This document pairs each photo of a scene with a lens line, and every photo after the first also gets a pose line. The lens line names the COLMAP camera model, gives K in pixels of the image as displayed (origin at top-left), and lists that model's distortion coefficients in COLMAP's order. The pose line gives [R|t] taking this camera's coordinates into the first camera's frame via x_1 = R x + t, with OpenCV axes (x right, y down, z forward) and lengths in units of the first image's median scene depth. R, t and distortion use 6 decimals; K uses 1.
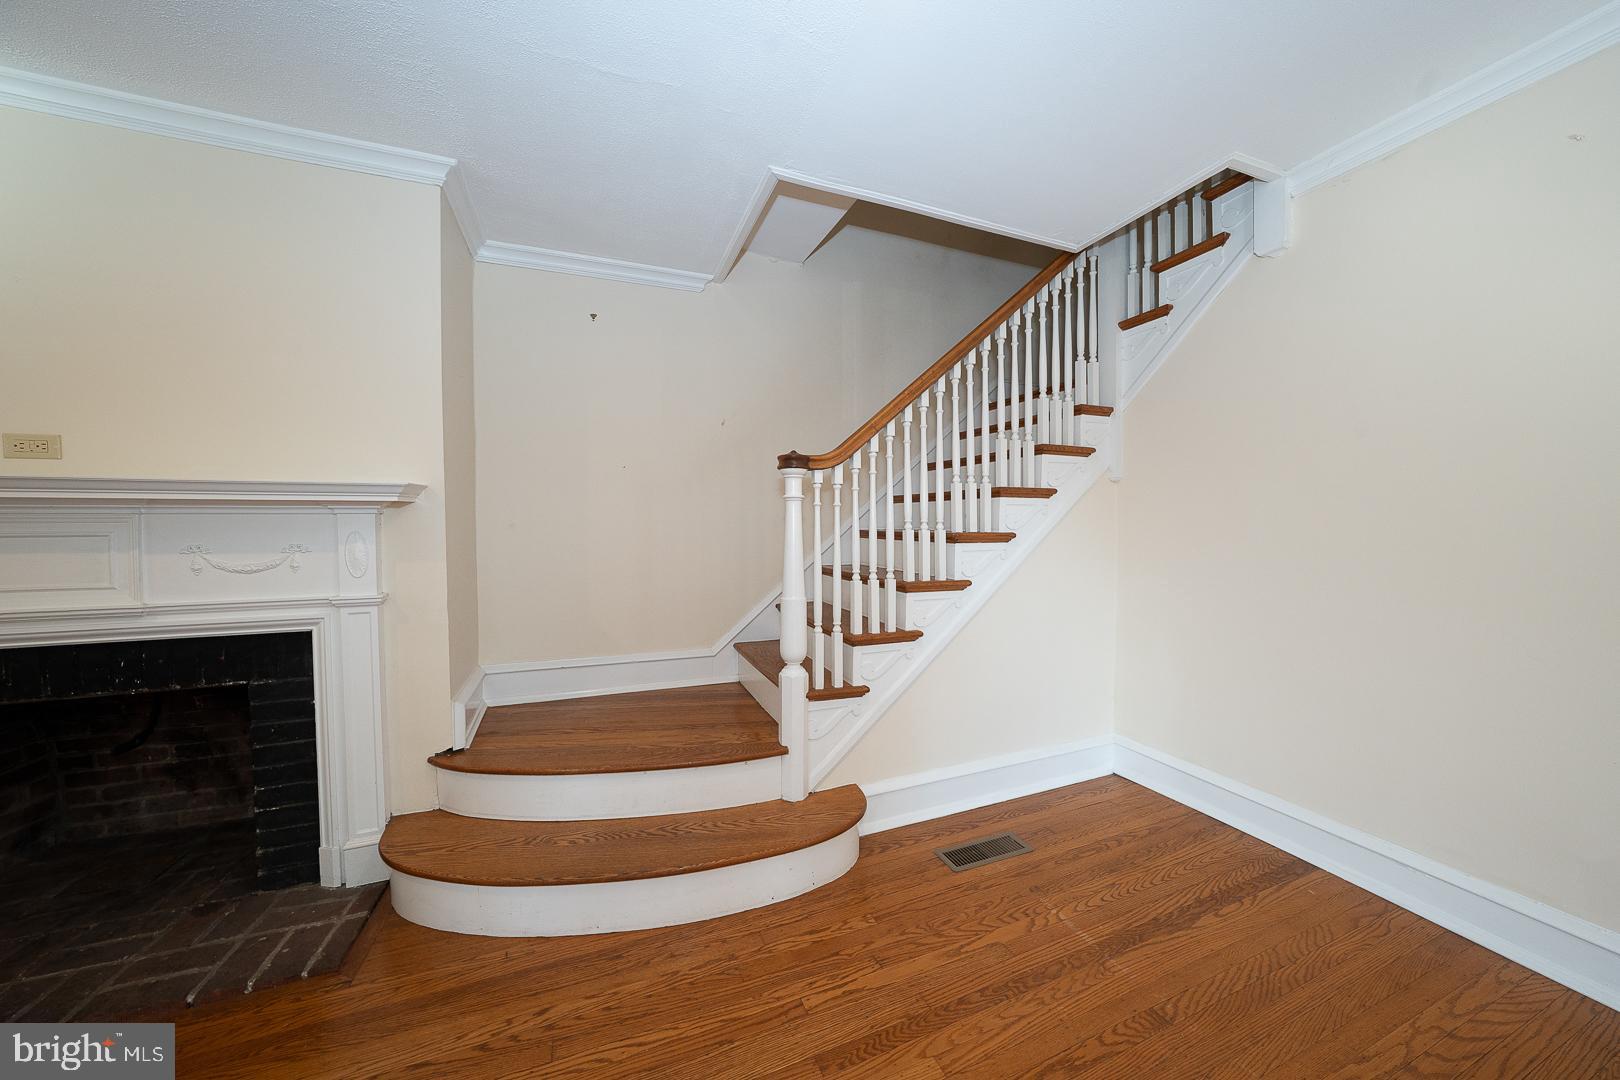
lens RADIAL K [[557.0, 0, 810.7], [0, 557.0, 535.7], [0, 0, 1]] dist [-0.024466, 0.004212]
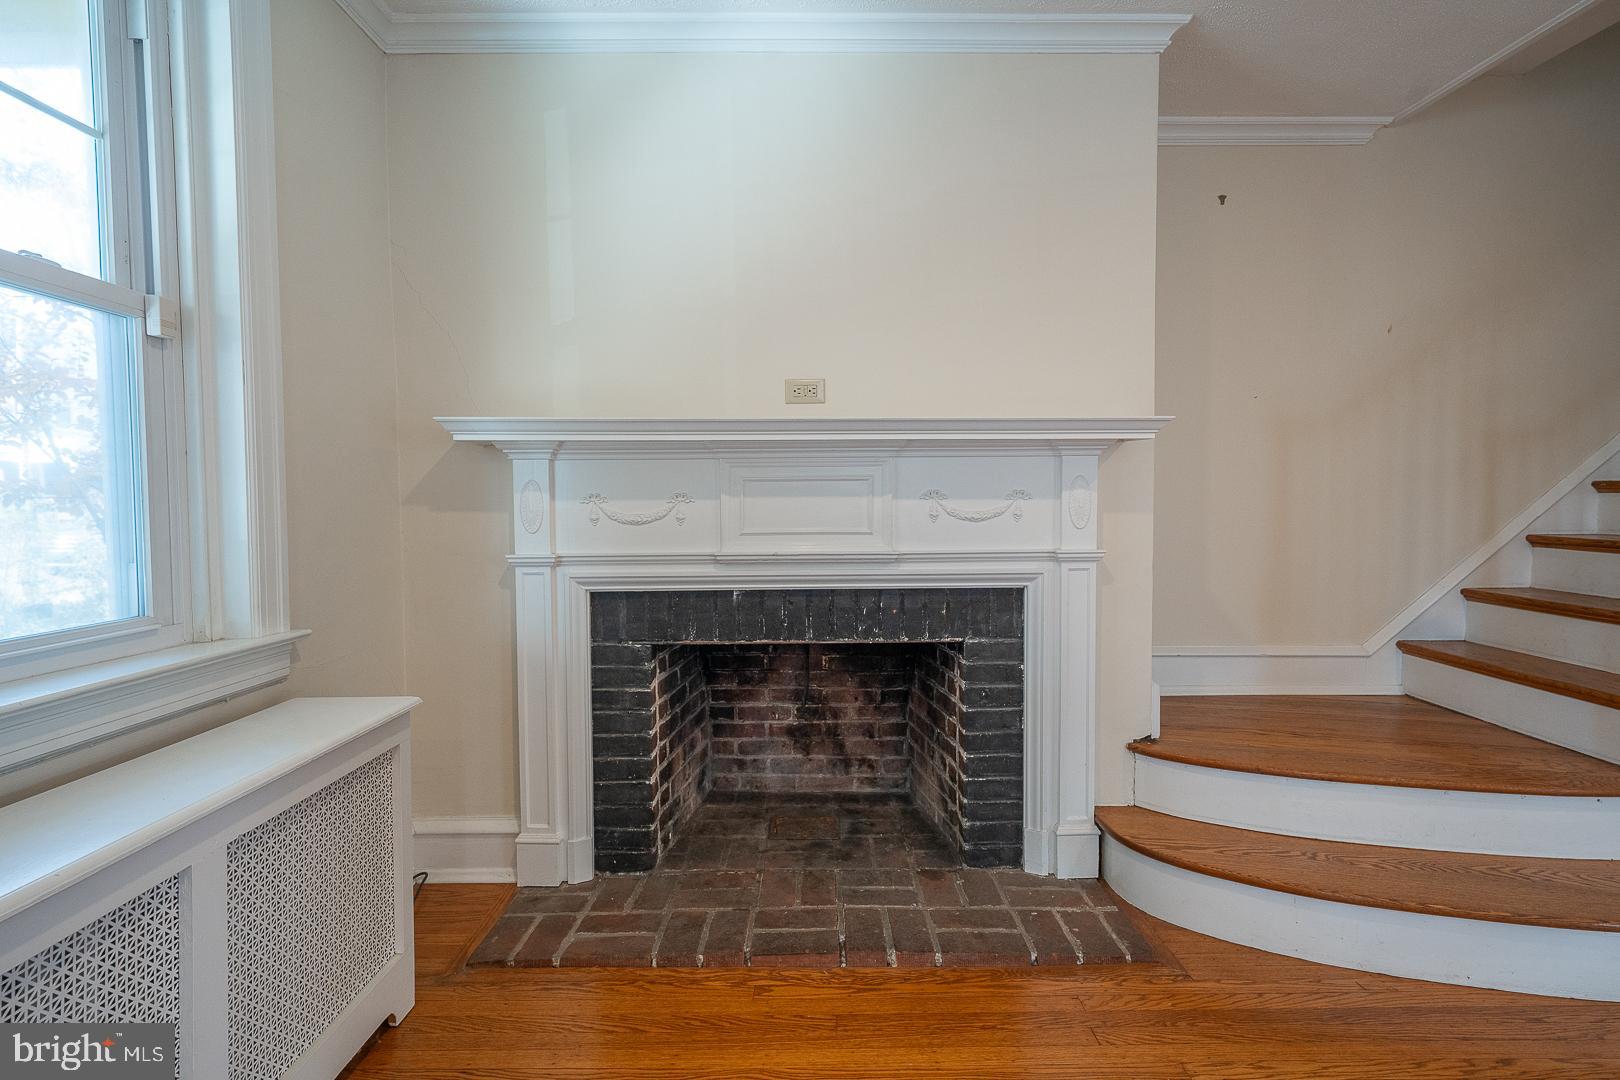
lens RADIAL K [[782.5, 0, 809.9], [0, 782.5, 531.3], [0, 0, 1]] dist [-0.003221, 0.002264]
pose [[0.932160, 0.014571, -0.361755, -0.675724], [-0.004455, 0.999576, 0.028784, 0.040780], [0.362020, -0.025220, 0.931829, -0.277600]]
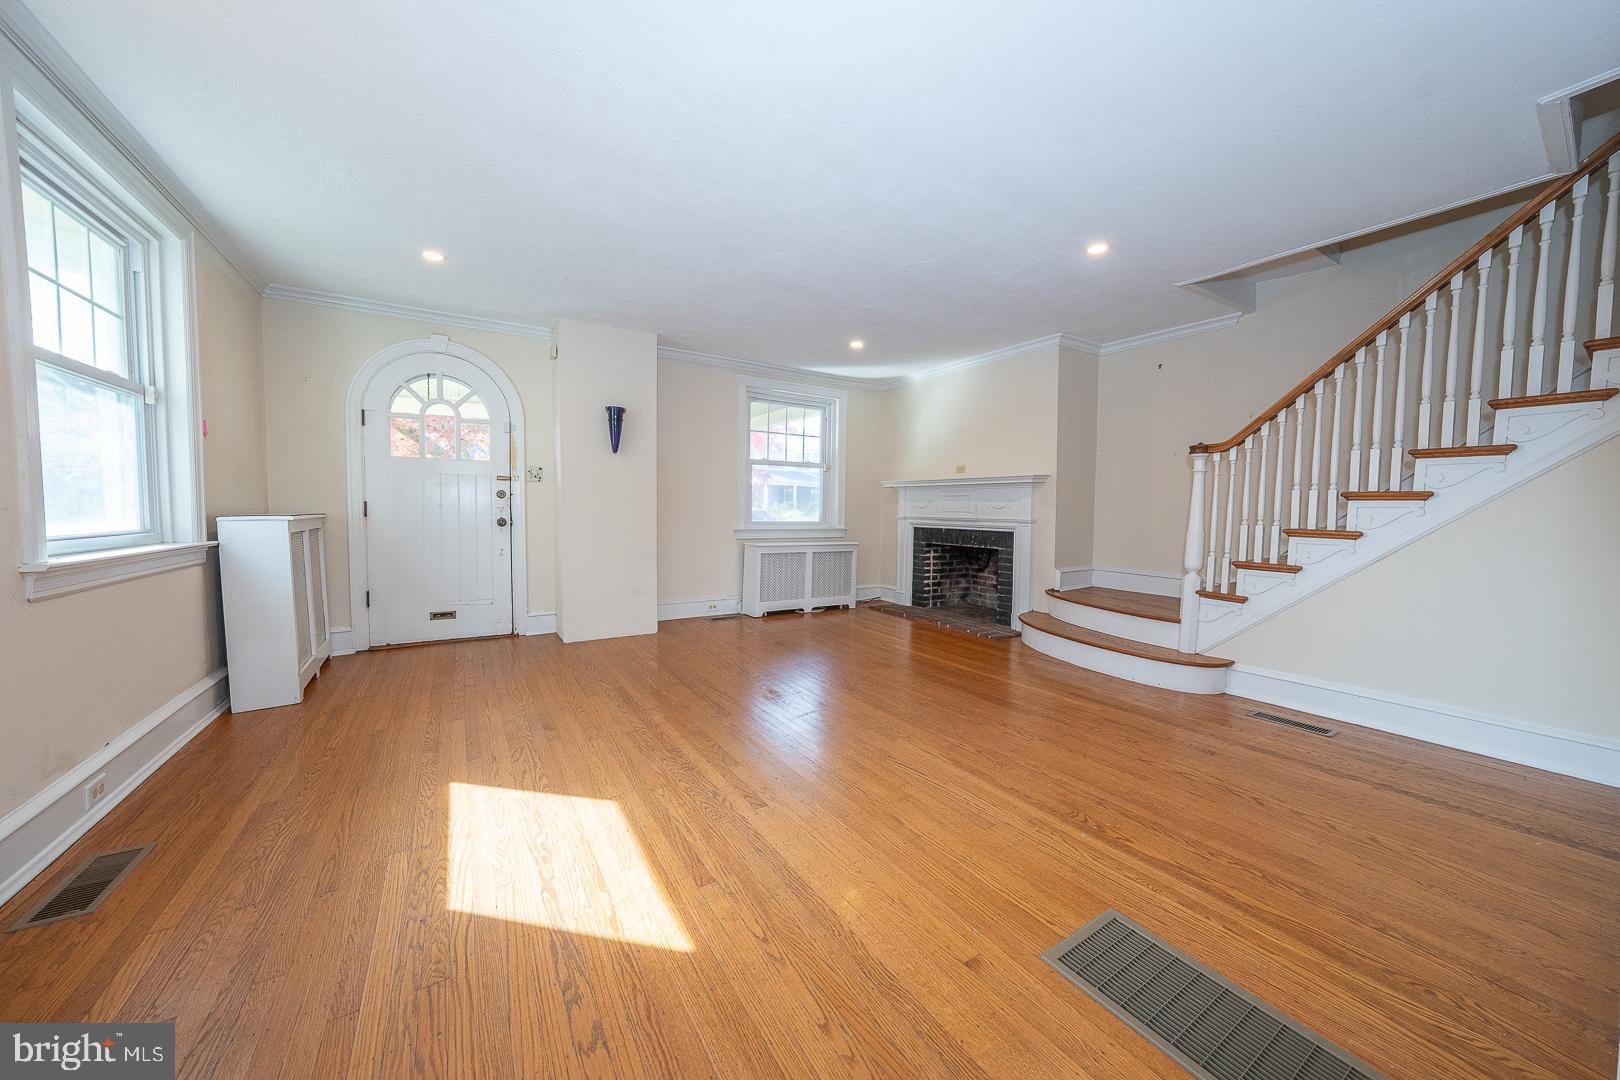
lens RADIAL K [[557.0, 0, 813.2], [0, 557.0, 537.0], [0, 0, 1]] dist [-0.024466, 0.004212]
pose [[0.190909, 0.059149, -0.979824, 1.357466], [-0.028630, 0.998094, 0.054674, 0.068763], [0.981190, 0.017615, 0.192238, -0.421298]]
